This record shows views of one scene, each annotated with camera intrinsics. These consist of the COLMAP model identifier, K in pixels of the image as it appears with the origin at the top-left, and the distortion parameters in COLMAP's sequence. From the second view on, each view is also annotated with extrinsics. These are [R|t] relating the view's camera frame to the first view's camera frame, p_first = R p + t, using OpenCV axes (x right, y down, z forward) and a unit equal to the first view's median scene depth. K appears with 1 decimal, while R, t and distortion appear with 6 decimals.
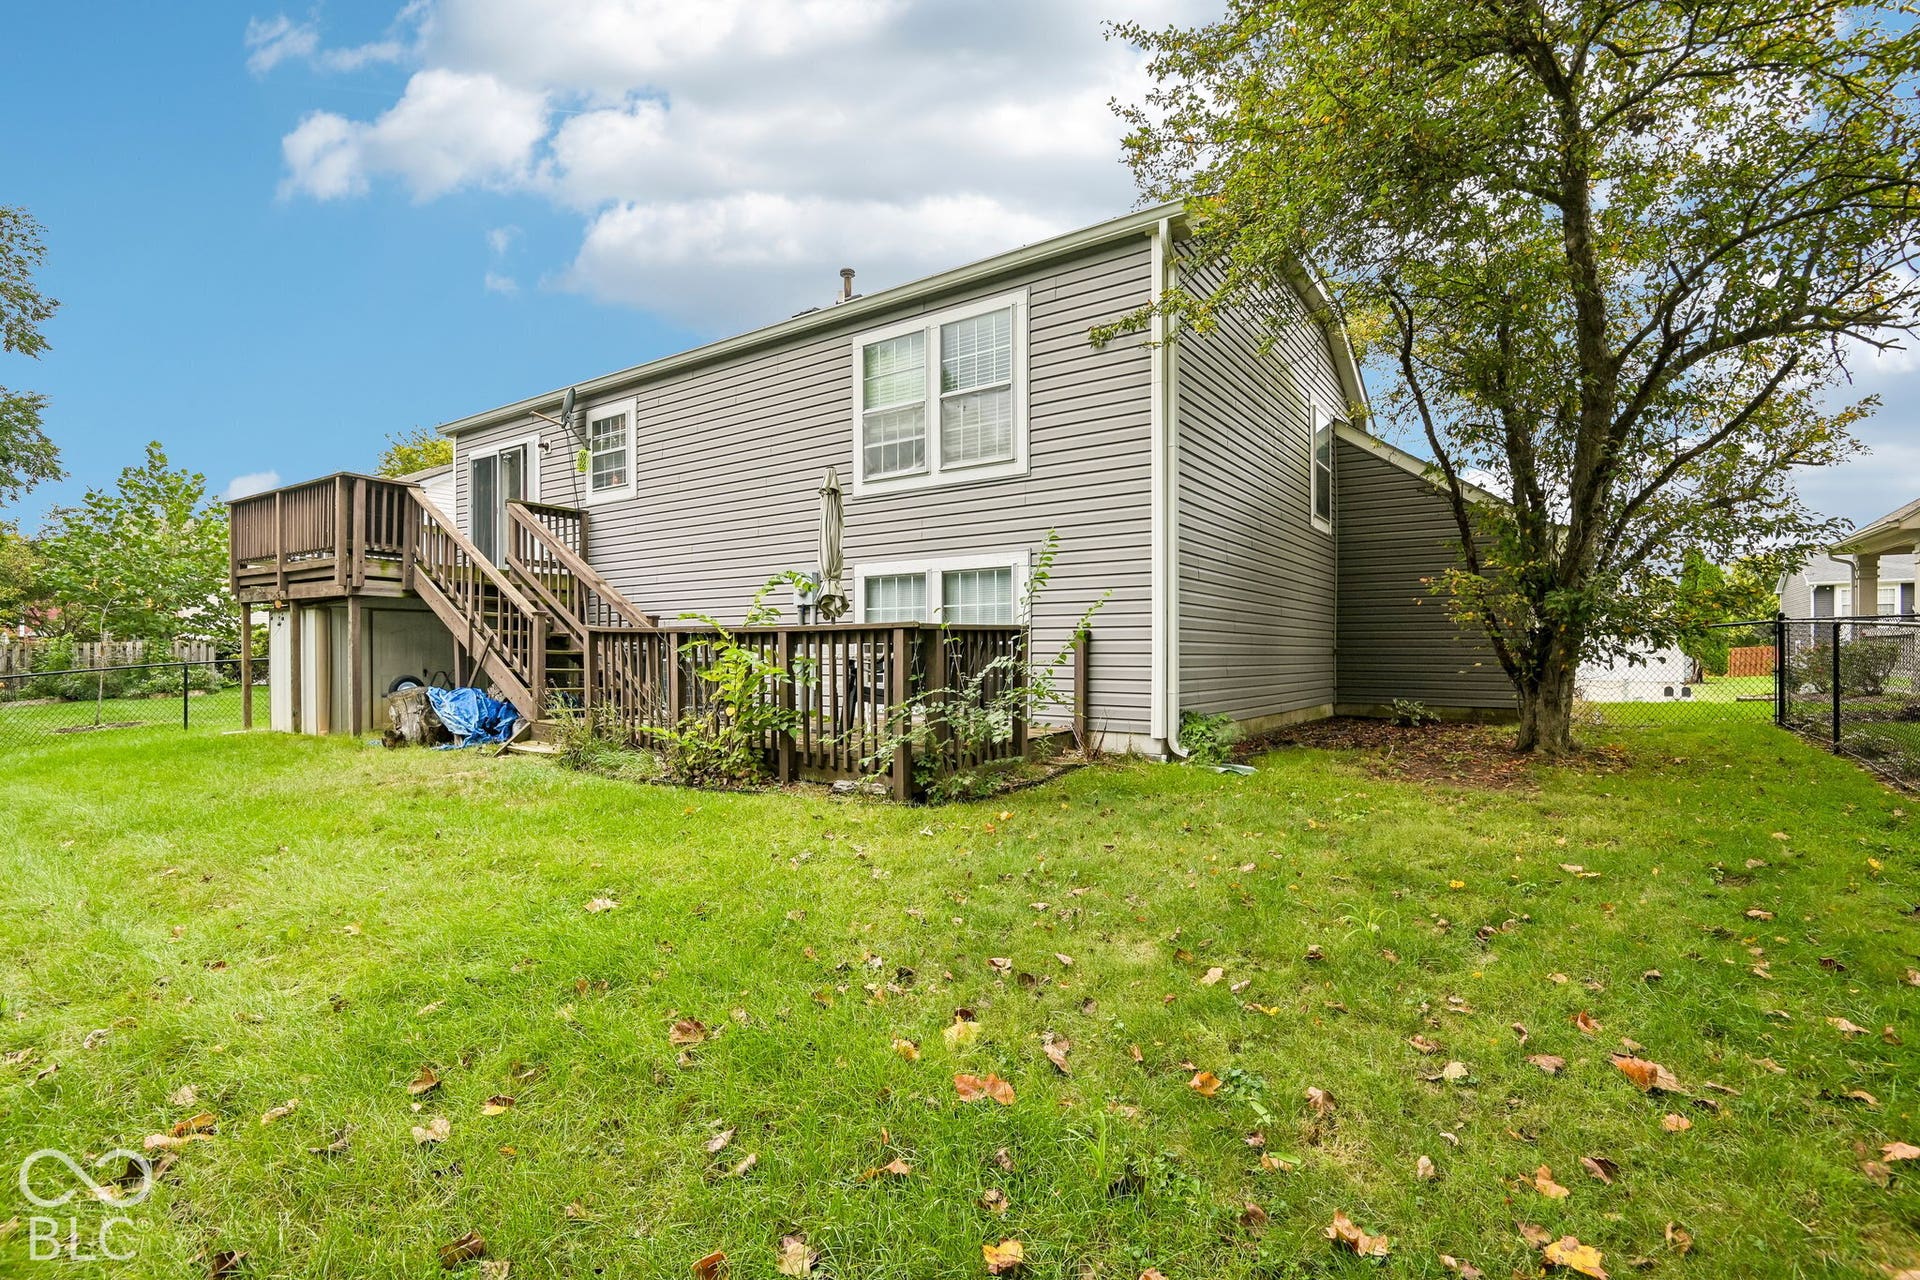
lens RADIAL K [[878.8, 0, 948.6], [0, 878.8, 660.3], [0, 0, 1]] dist [0.002806, -0.020016]
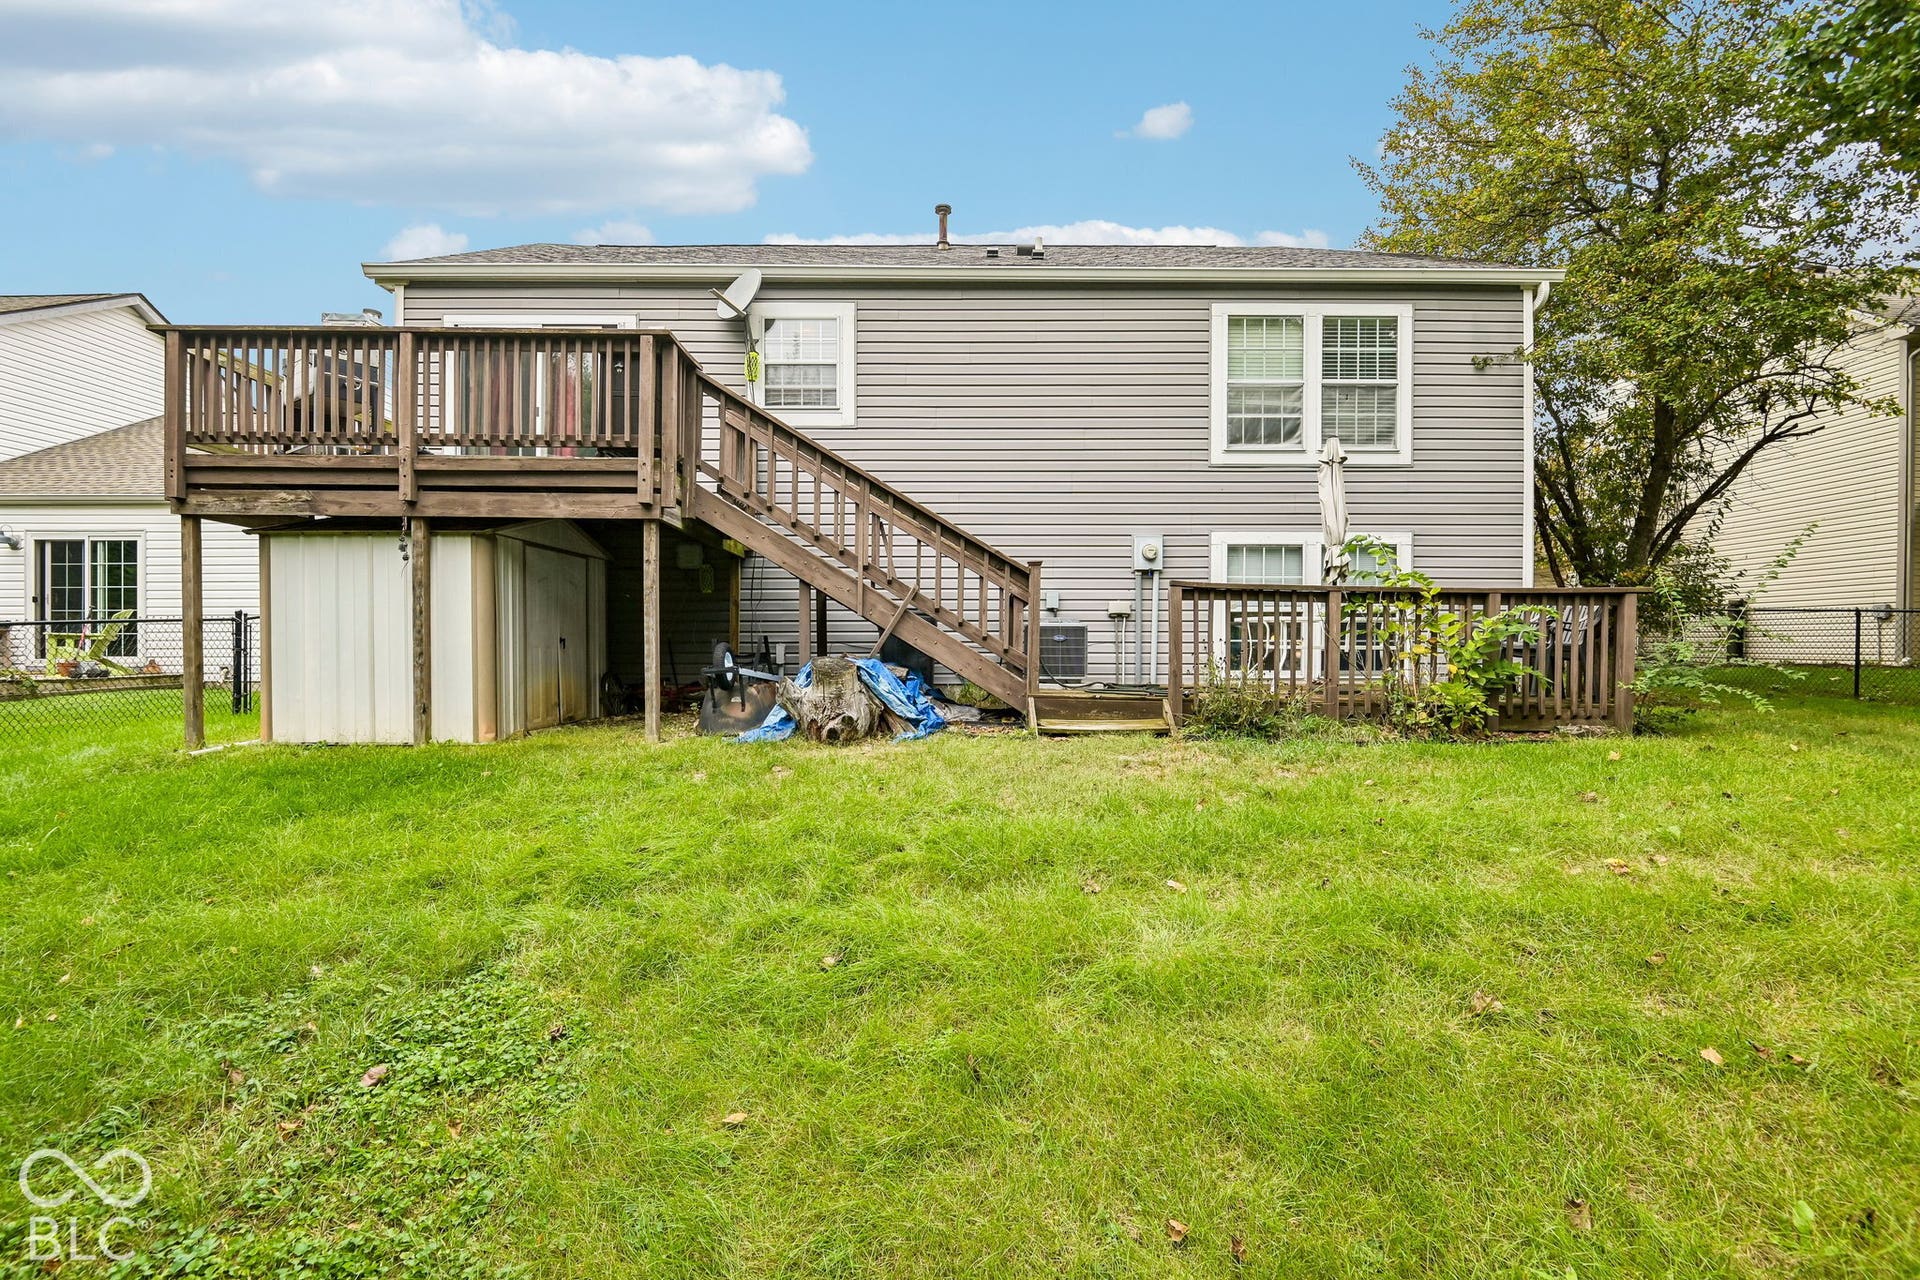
lens RADIAL K [[890.4, 0, 952.6], [0, 890.4, 658.6], [0, 0, 1]] dist [-0.015334, -0.001555]
pose [[0.814880, -0.006959, 0.579589, -0.952727], [0.003537, 0.999969, 0.007033, 0.027029], [-0.579620, -0.003681, 0.814879, 0.357853]]
